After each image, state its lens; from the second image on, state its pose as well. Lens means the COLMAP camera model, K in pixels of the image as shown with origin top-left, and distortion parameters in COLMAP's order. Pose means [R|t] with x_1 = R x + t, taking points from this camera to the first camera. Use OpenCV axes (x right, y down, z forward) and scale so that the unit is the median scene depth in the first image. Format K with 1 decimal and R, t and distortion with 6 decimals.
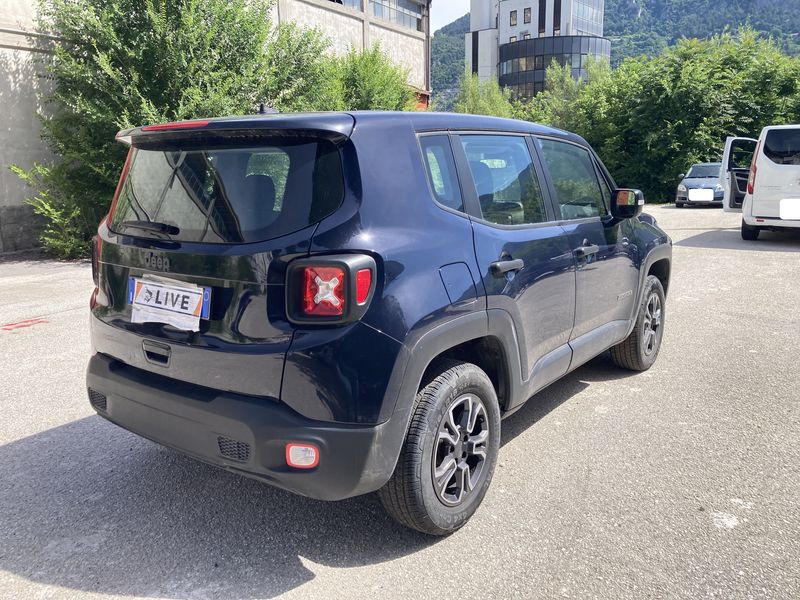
lens RADIAL K [[657.2, 0, 400.0], [0, 657.2, 300.0], [0, 0, 1]] dist [0.006641, -0.004490]
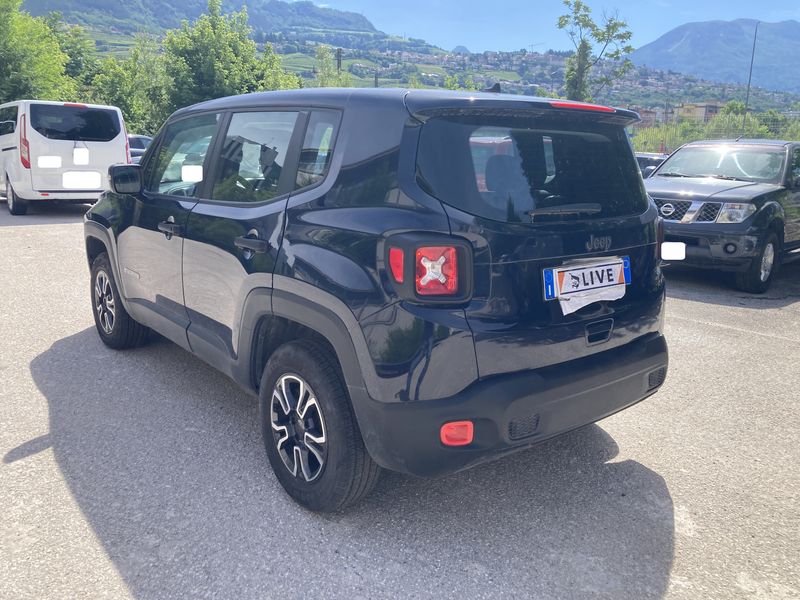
lens RADIAL K [[646.6, 0, 400.0], [0, 646.6, 300.0], [0, 0, 1]] dist [0.012390, 0.004005]
pose [[0.254198, -0.203152, 0.945575, -1.361610], [0.163910, 0.972596, 0.164893, -0.179261], [-0.953161, 0.113073, 0.280531, 0.996496]]
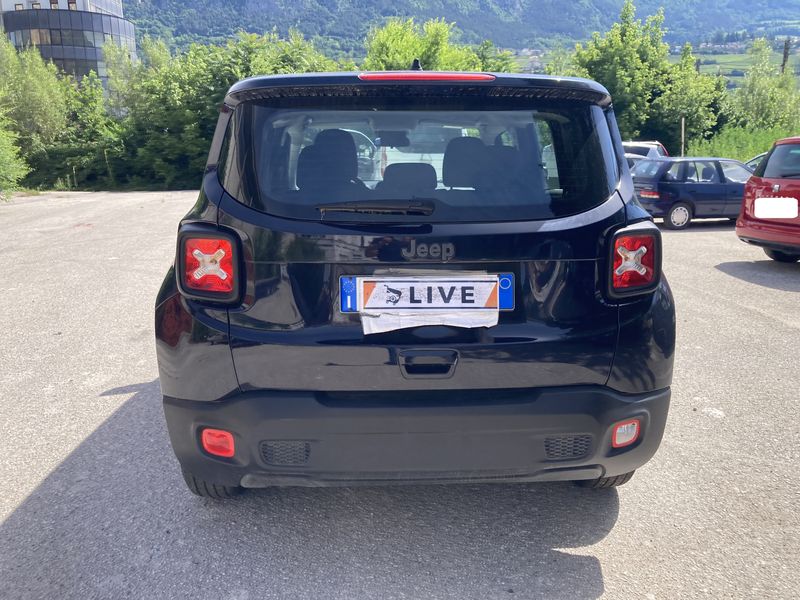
lens RADIAL K [[641.5, 0, 400.0], [0, 641.5, 300.0], [0, 0, 1]] dist [0.069952, -0.076650]
pose [[0.770356, -0.127723, 0.624690, -0.865588], [0.115431, 0.991479, 0.060368, -0.046925], [-0.627078, 0.025604, 0.778535, 0.408147]]
